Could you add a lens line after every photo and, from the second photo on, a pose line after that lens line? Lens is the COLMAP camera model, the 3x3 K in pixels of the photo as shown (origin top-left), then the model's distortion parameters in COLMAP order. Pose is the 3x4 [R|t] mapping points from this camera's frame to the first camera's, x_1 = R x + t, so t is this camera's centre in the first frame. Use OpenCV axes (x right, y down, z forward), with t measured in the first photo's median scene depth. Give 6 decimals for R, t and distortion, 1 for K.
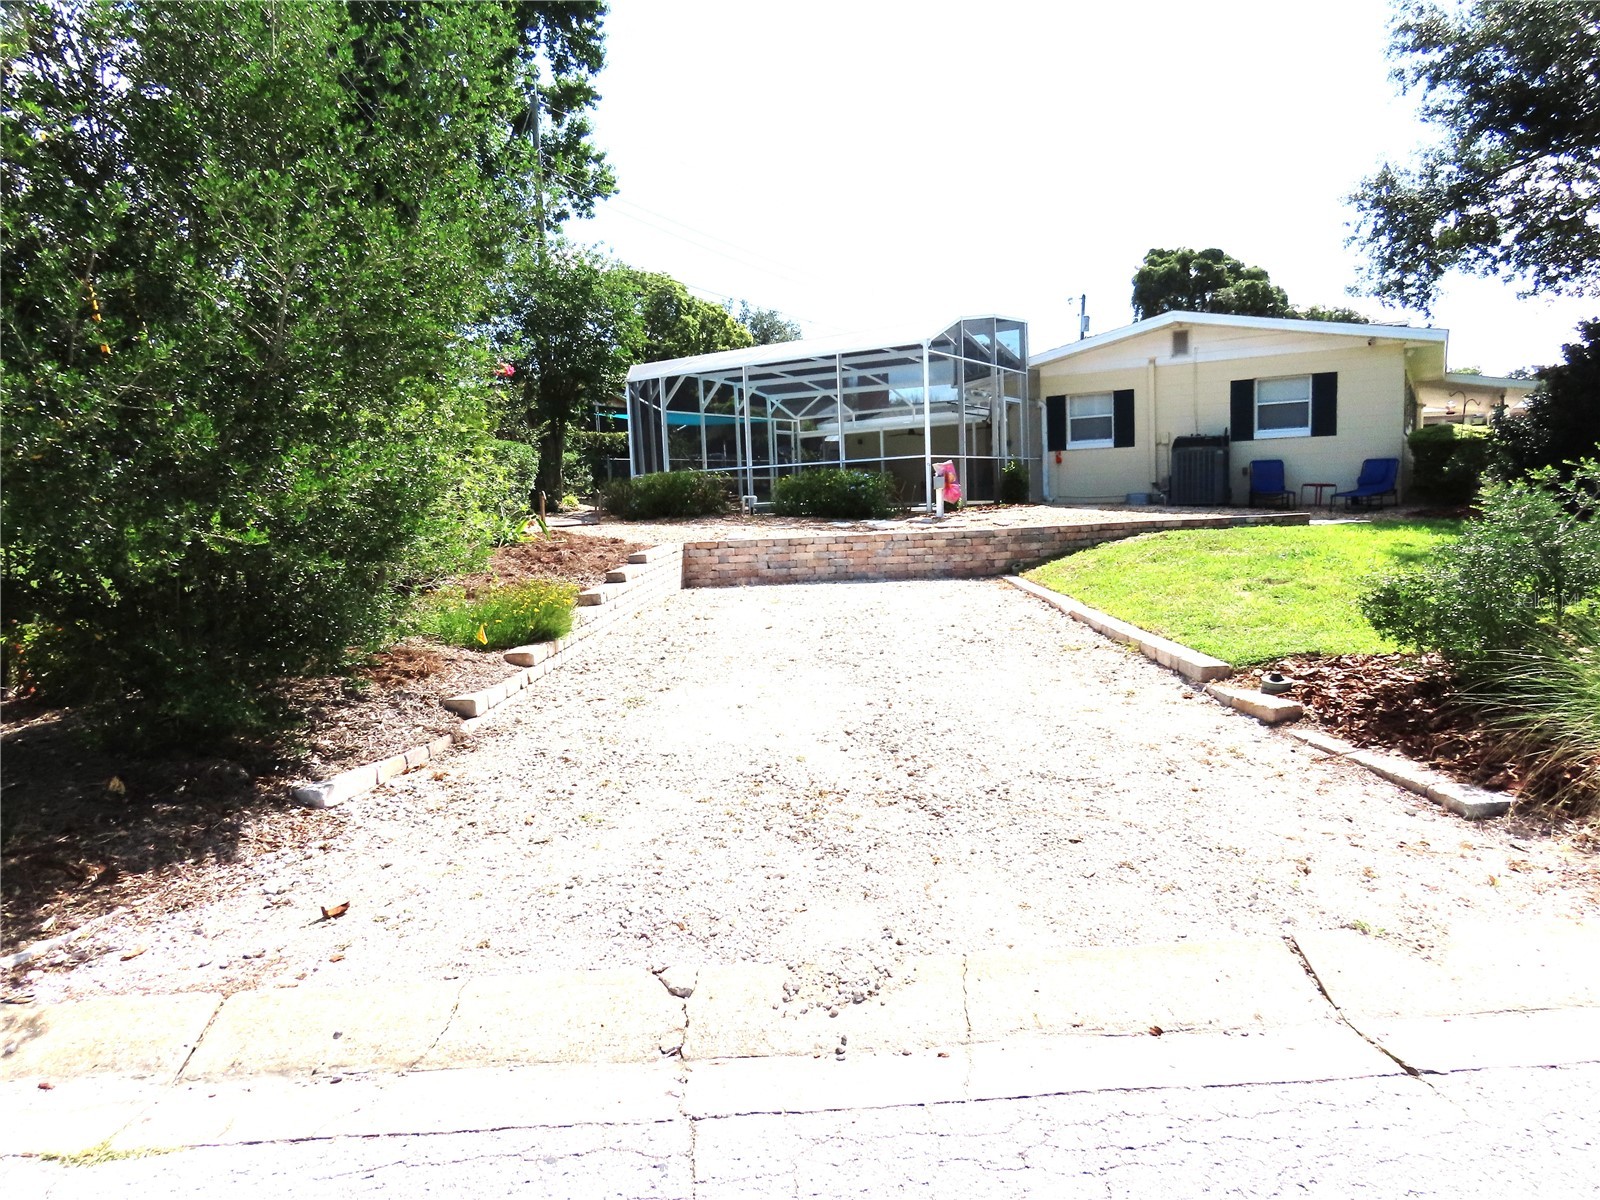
lens RADIAL K [[1015.7, 0, 800.0], [0, 1015.7, 600.0], [0, 0, 1]] dist [-0.001071, 0.000922]
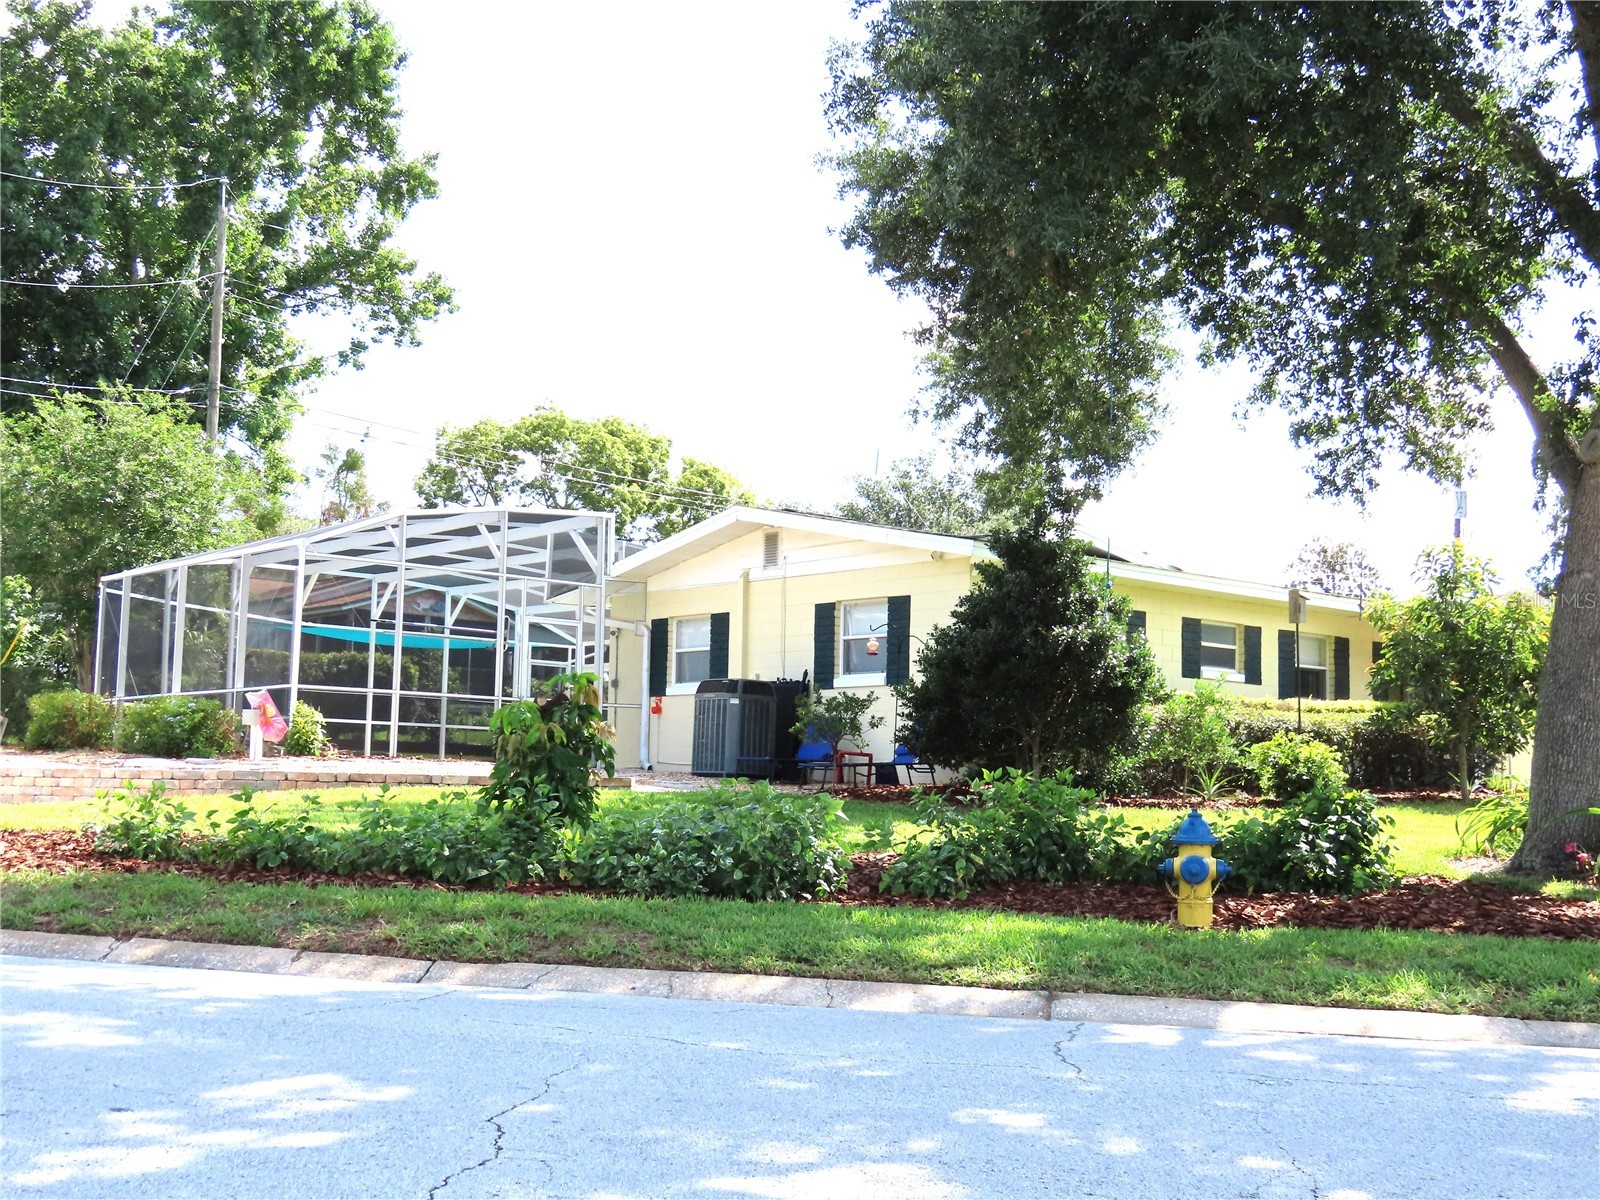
lens RADIAL K [[1983.1, 0, 798.1], [0, 1983.1, 574.6], [0, 0, 1]] dist [0.011034, 0.021788]
pose [[0.957221, 0.027909, -0.288010, 0.808284], [-0.089752, 0.974884, -0.203826, 0.042915], [0.275087, 0.220955, 0.935685, -0.280452]]
